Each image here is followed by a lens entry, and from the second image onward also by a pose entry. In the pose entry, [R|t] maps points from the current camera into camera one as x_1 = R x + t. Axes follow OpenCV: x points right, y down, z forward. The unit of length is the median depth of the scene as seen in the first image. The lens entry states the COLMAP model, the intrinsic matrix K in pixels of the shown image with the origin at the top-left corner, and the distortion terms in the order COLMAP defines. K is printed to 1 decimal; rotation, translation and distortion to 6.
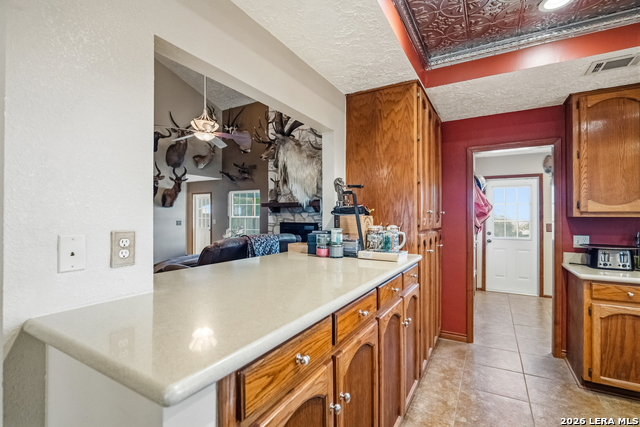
lens RADIAL K [[296.5, 0, 322.5], [0, 296.5, 213.4], [0, 0, 1]] dist [-0.009943, 0.000806]
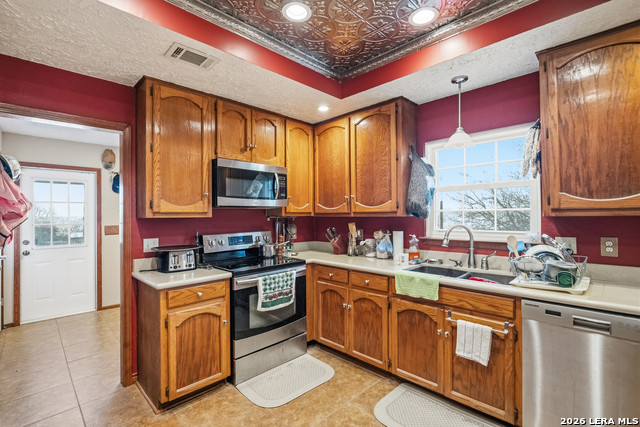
lens RADIAL K [[296.5, 0, 320.1], [0, 296.5, 213.3], [0, 0, 1]] dist [-0.009943, 0.000806]
pose [[0.265883, 0.003937, 0.963997, 0.083017], [0.000792, 0.999990, -0.004302, 0.001109], [-0.964005, 0.001907, 0.265877, 0.154248]]
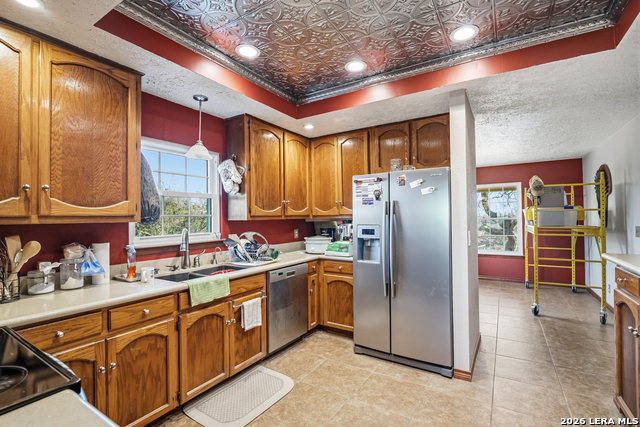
lens RADIAL K [[296.5, 0, 320.0], [0, 296.5, 211.3], [0, 0, 1]] dist [-0.009943, 0.000806]
pose [[-0.999333, 0.011990, 0.034484, 0.388956], [0.011019, 0.999541, -0.028207, 0.004473], [-0.034807, -0.027808, -0.999007, 0.609950]]
